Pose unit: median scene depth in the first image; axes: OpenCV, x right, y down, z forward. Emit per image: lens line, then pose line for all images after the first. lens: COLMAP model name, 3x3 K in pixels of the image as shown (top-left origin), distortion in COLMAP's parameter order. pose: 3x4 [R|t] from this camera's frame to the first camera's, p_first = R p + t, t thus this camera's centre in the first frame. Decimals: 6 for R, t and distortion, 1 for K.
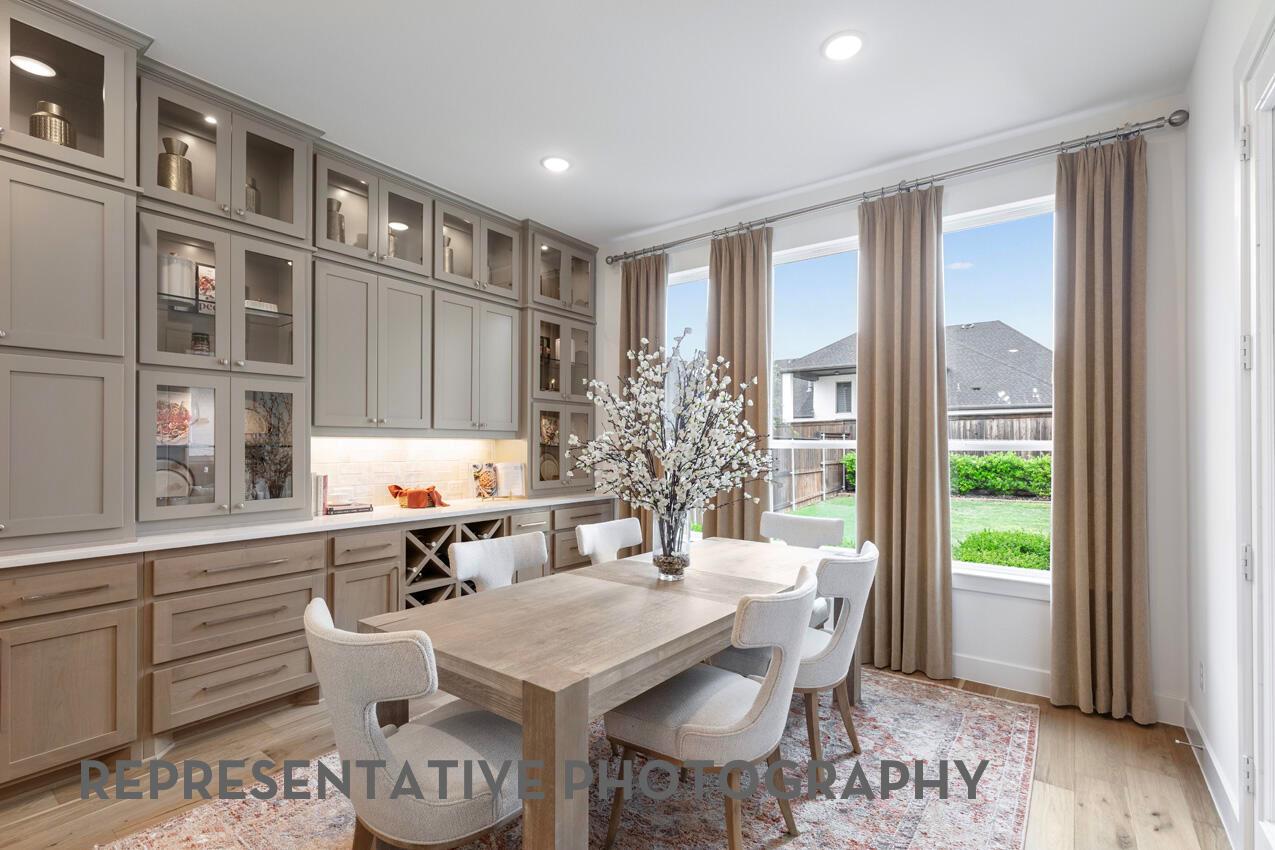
lens RADIAL K [[565.1, 0, 635.0], [0, 565.1, 446.2], [0, 0, 1]] dist [0.000848, 0.000114]
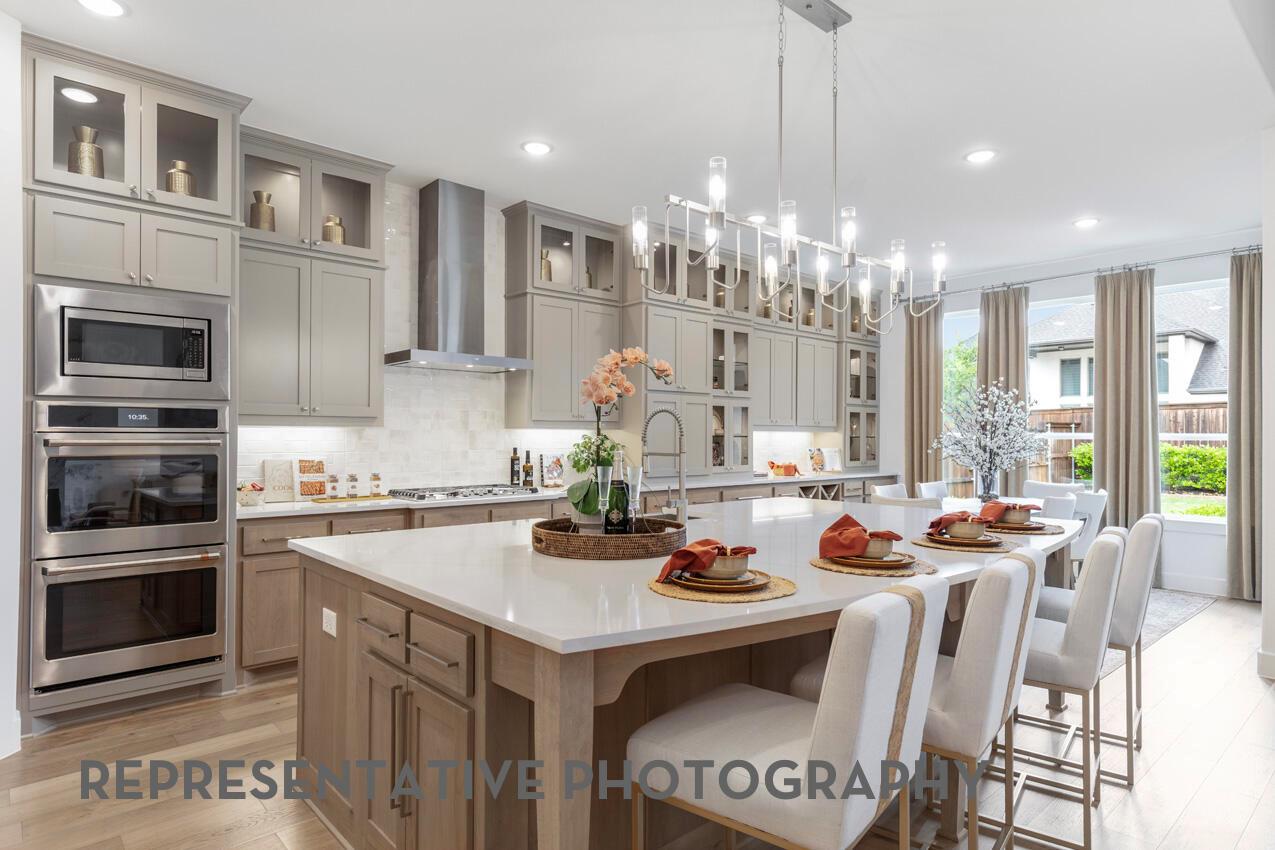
lens RADIAL K [[713.1, 0, 636.1], [0, 713.1, 433.5], [0, 0, 1]] dist [0.022573, -0.037076]
pose [[0.982419, 0.001343, -0.186683, -0.401543], [-0.002300, 0.999985, -0.004911, 0.001130], [0.186674, 0.005254, 0.982408, -0.981416]]
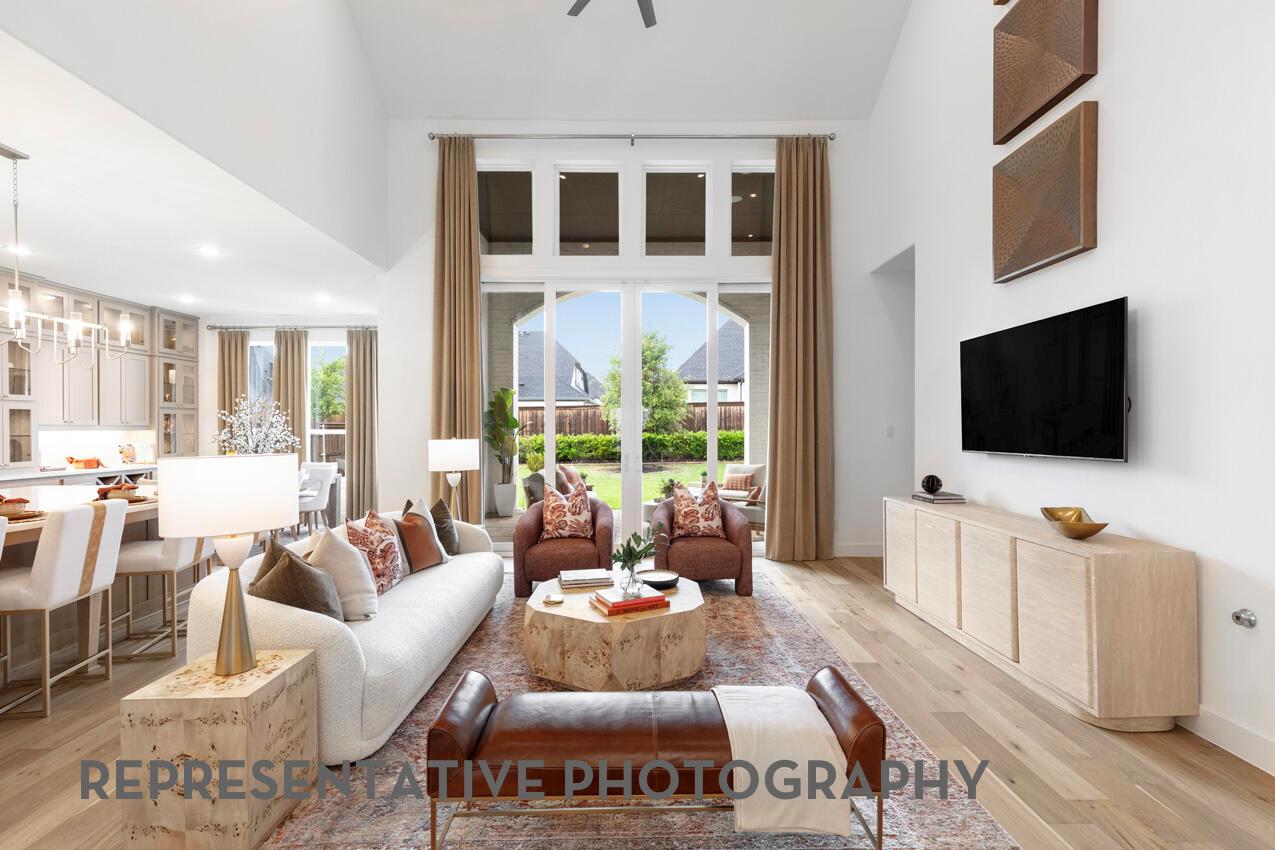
lens RADIAL K [[597.6, 0, 637.5], [0, 597.6, 425.0], [0, 0, 1]] dist [-0.004767, -0.000476]
pose [[0.791980, -0.002376, 0.610542, -0.145557], [0.005490, 0.999980, -0.003230, -0.015202], [-0.610522, 0.005910, 0.791977, -1.515243]]
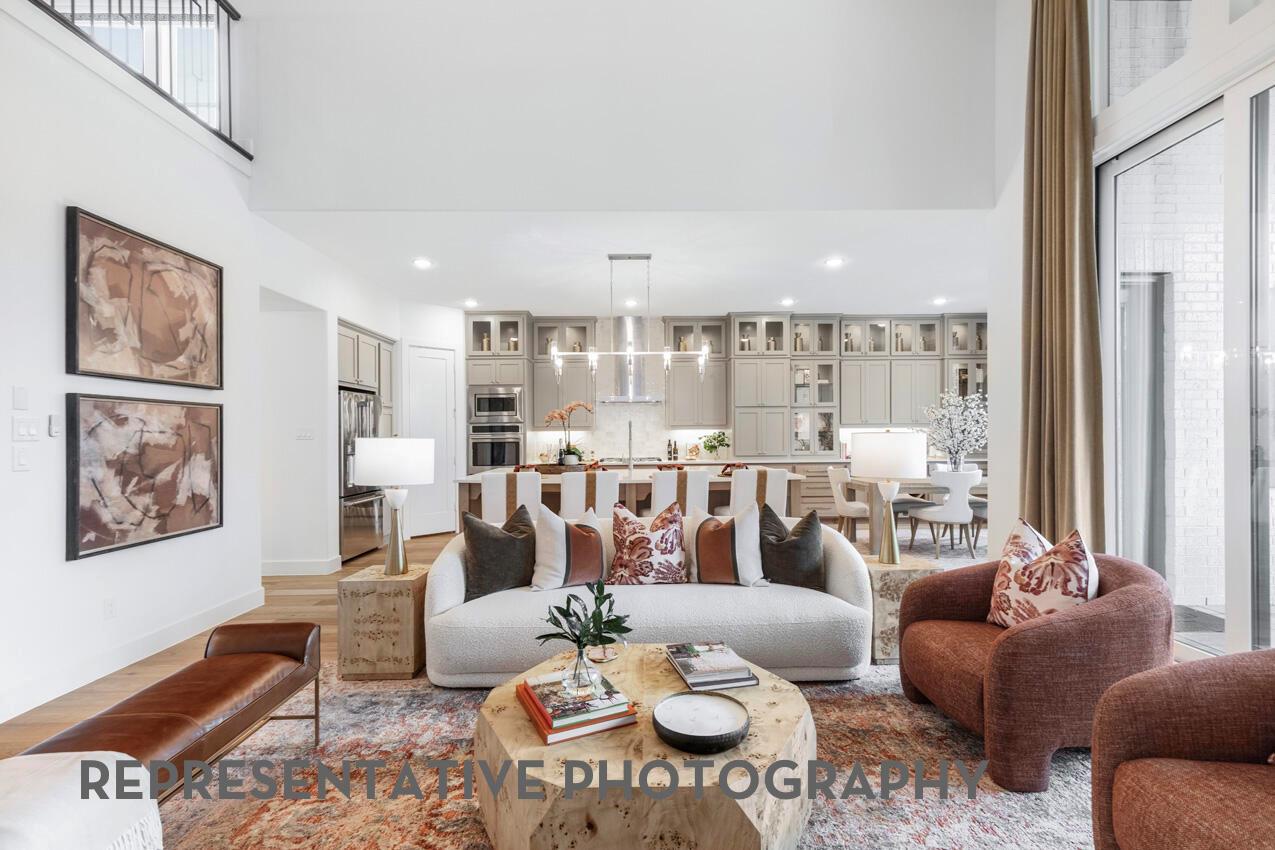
lens RADIAL K [[564.8, 0, 639.6], [0, 564.8, 434.8], [0, 0, 1]] dist [-0.001332, -0.000118]
pose [[0.607323, -0.007865, -0.794416, 0.764616], [0.009299, 0.999953, -0.002790, 0.009773], [0.794401, -0.005693, 0.607367, -1.079601]]
